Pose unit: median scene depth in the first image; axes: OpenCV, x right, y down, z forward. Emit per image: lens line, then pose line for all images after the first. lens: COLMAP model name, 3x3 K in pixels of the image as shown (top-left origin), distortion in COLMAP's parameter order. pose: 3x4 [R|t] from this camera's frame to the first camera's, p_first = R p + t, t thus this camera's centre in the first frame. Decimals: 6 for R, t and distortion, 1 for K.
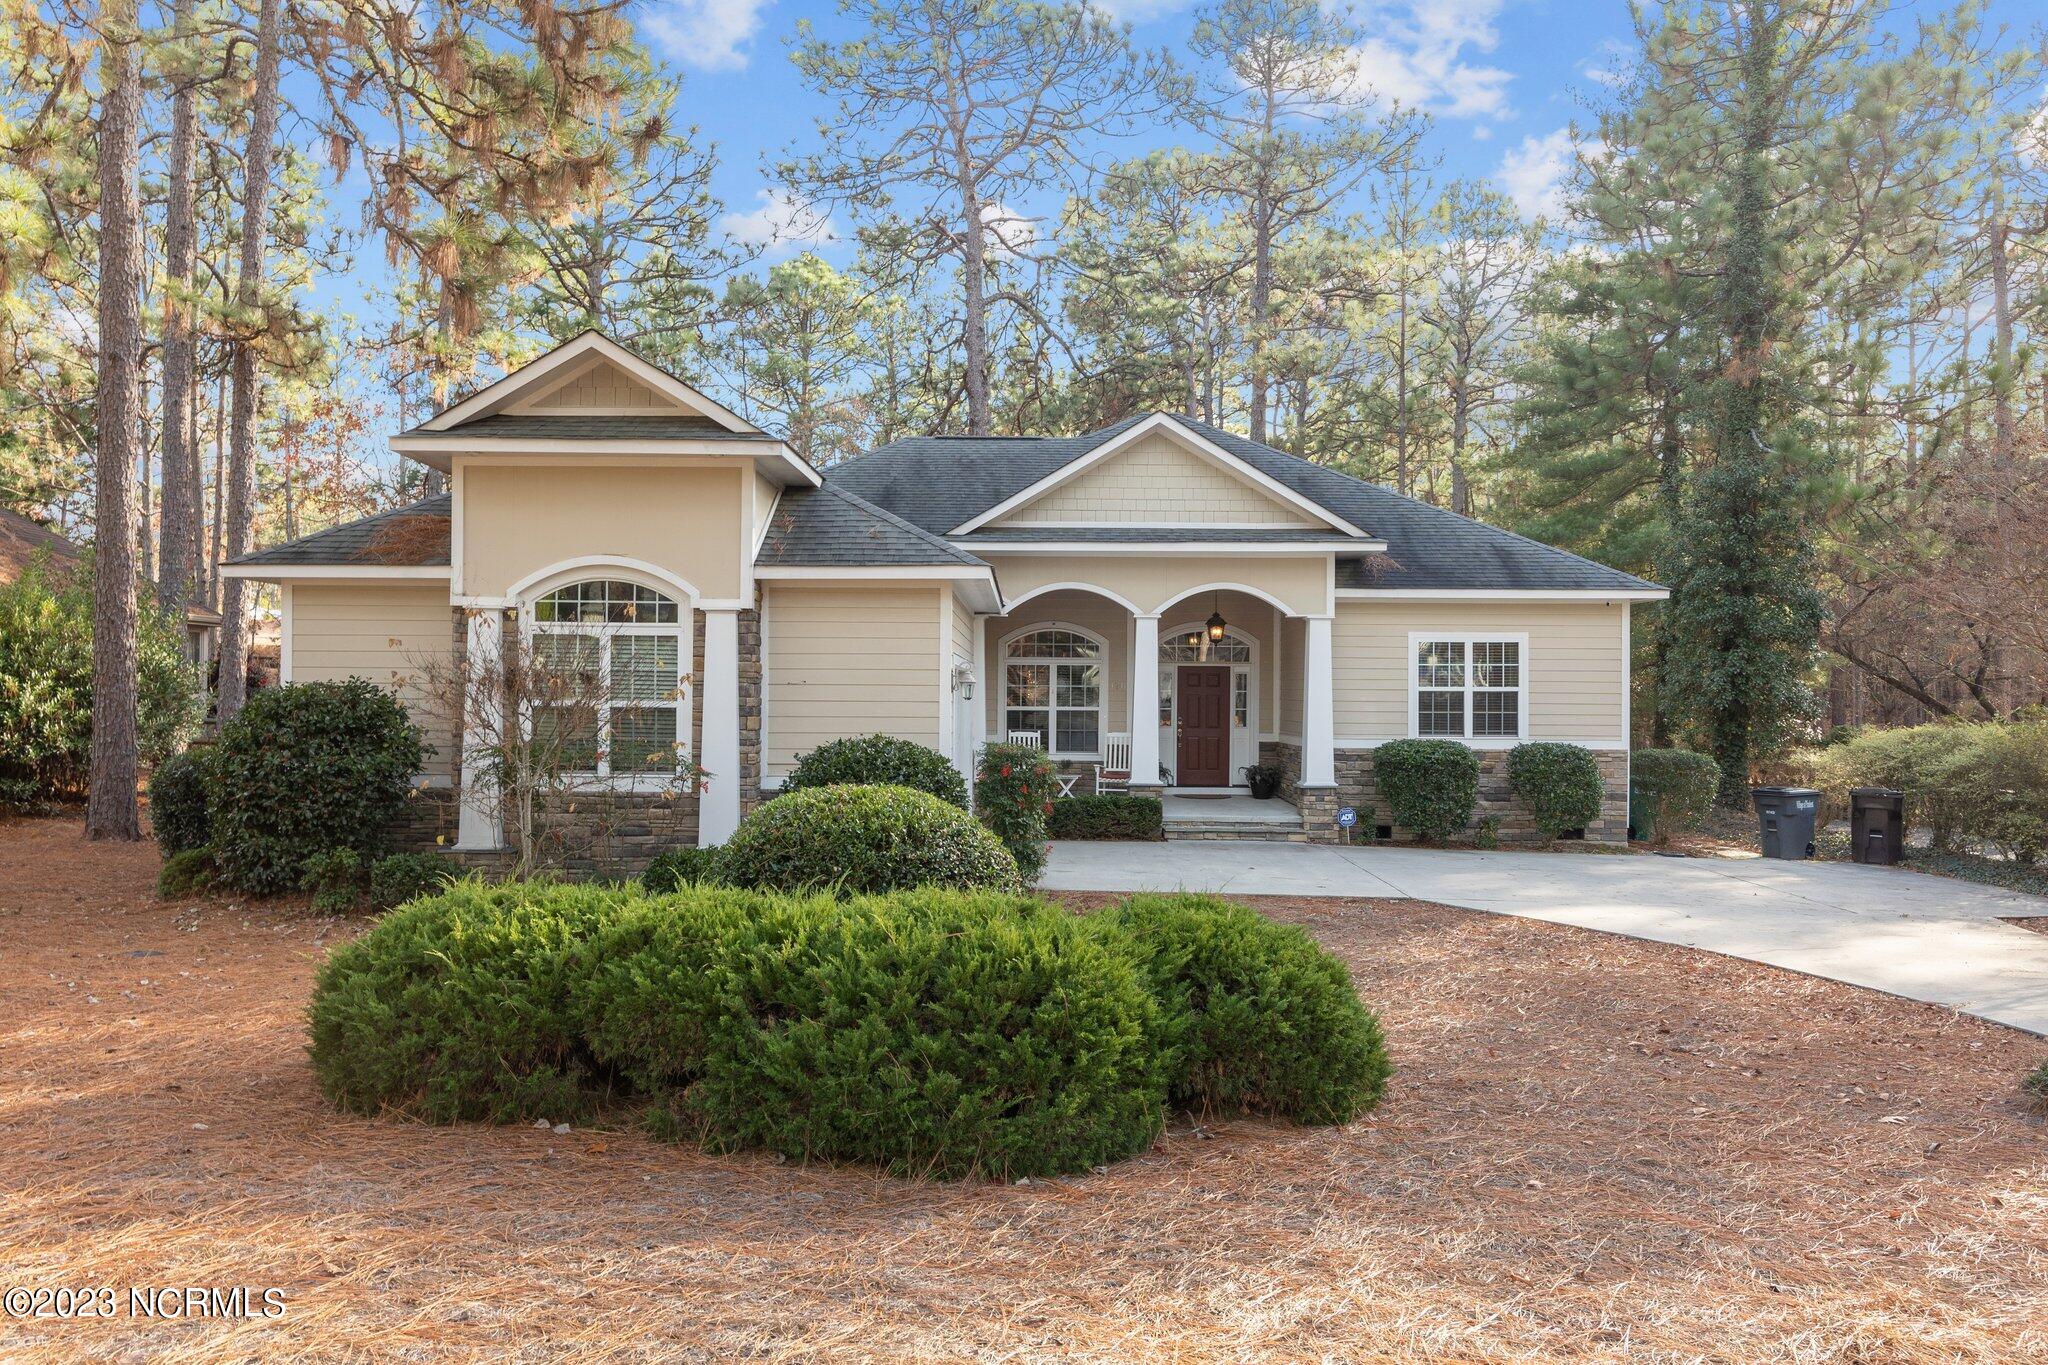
lens RADIAL K [[1406.0, 0, 1024.0], [0, 1406.0, 682.5], [0, 0, 1]] dist [0.003105, 0.000197]
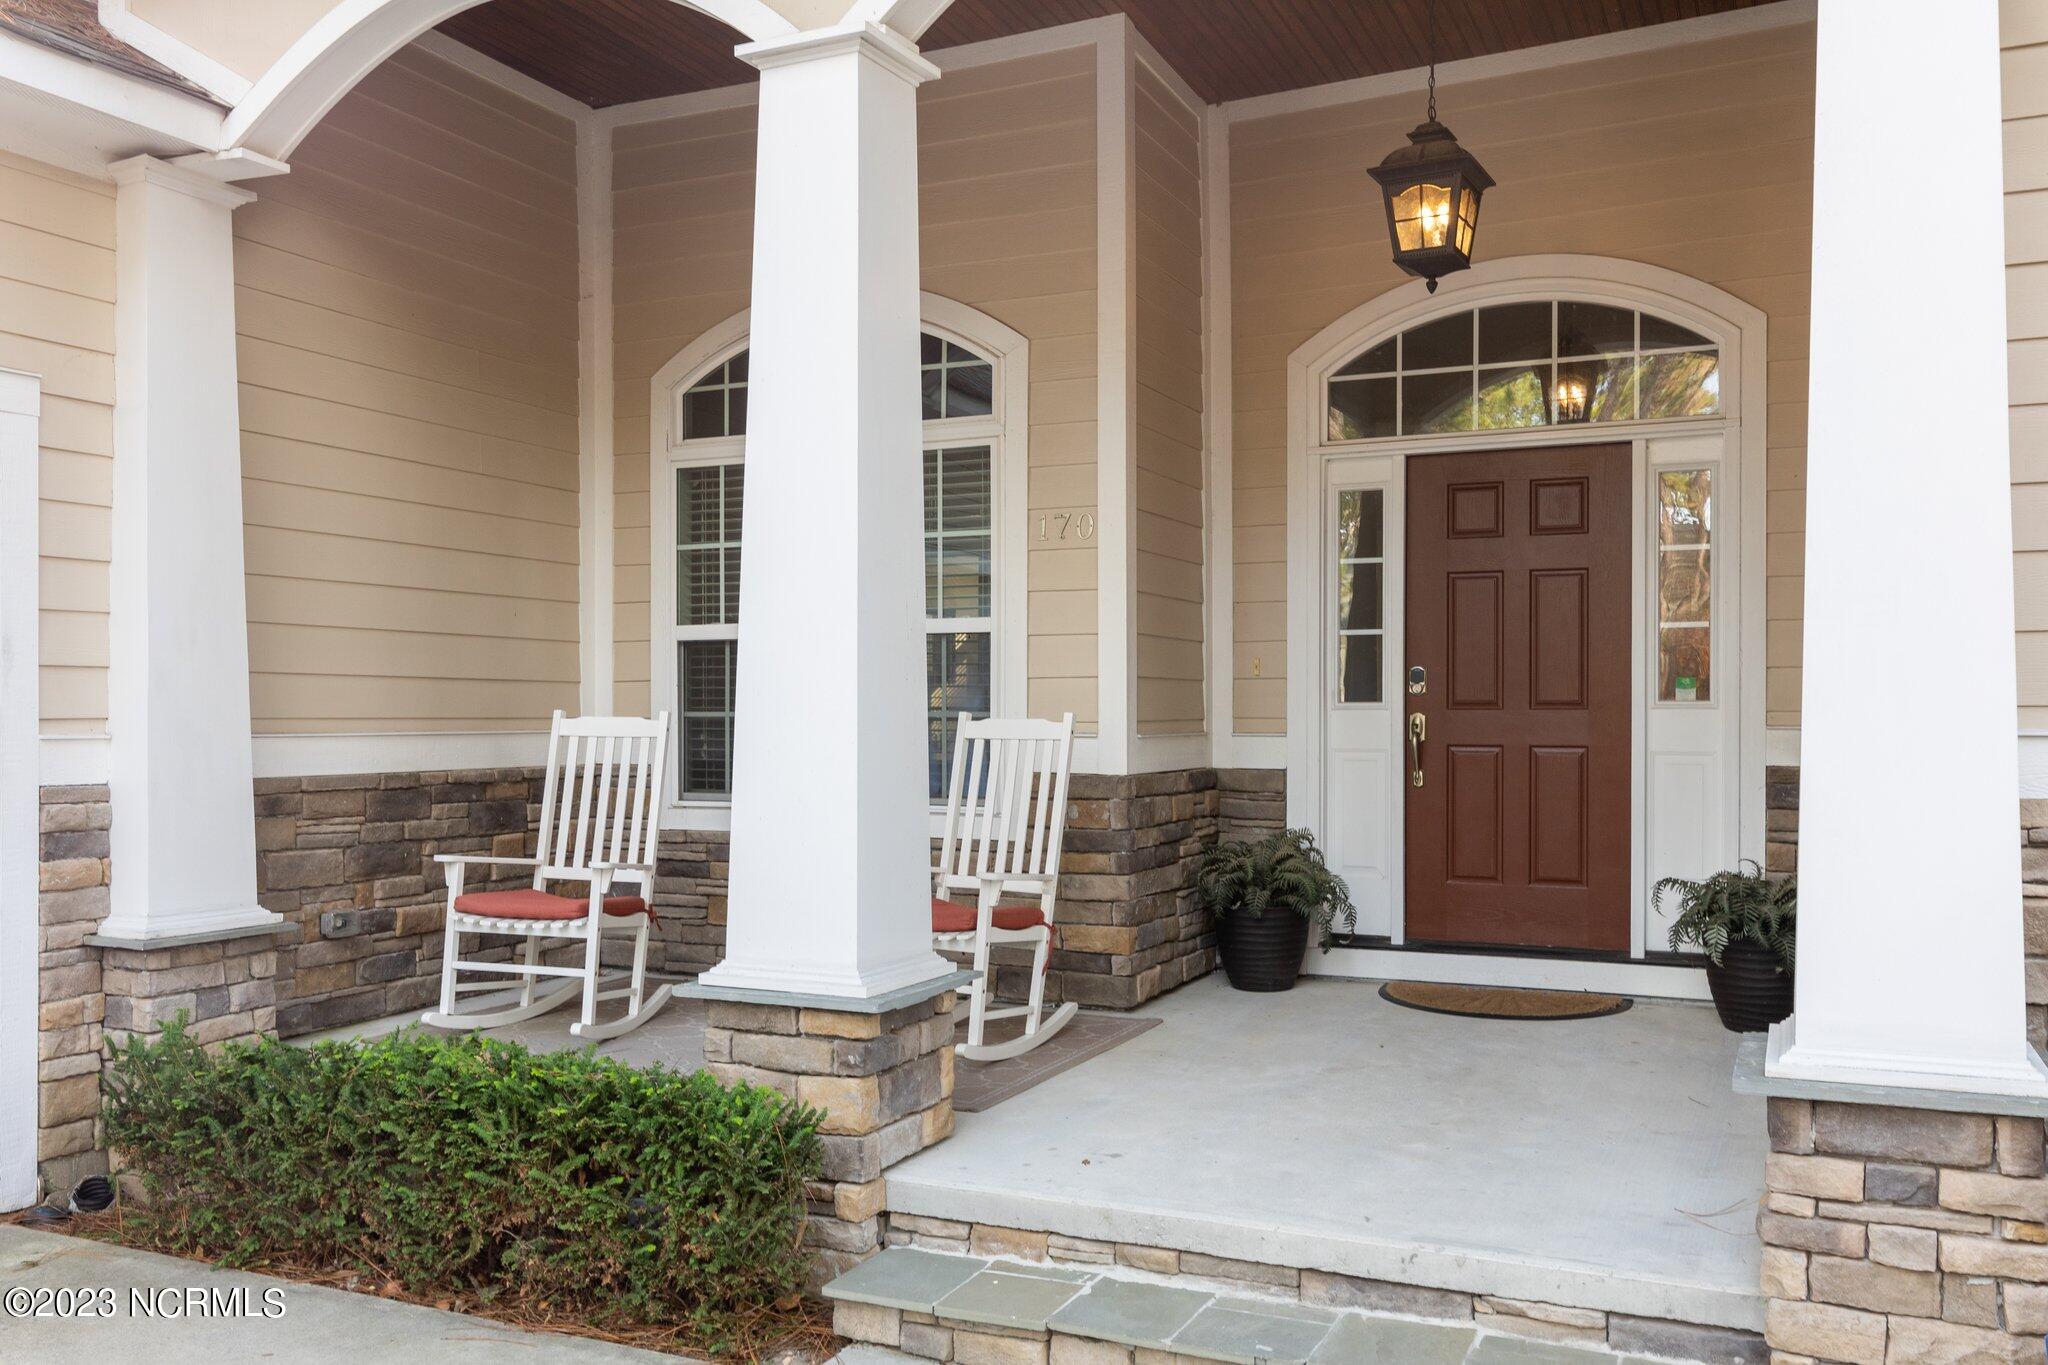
lens RADIAL K [[1720.0, 0, 1020.0], [0, 1720.0, 714.8], [0, 0, 1]] dist [0.000701, -0.001575]
pose [[0.907221, -0.007497, -0.420587, 0.199665], [0.009630, 0.999949, 0.002947, 0.036630], [0.420544, -0.006723, 0.907247, 0.803036]]
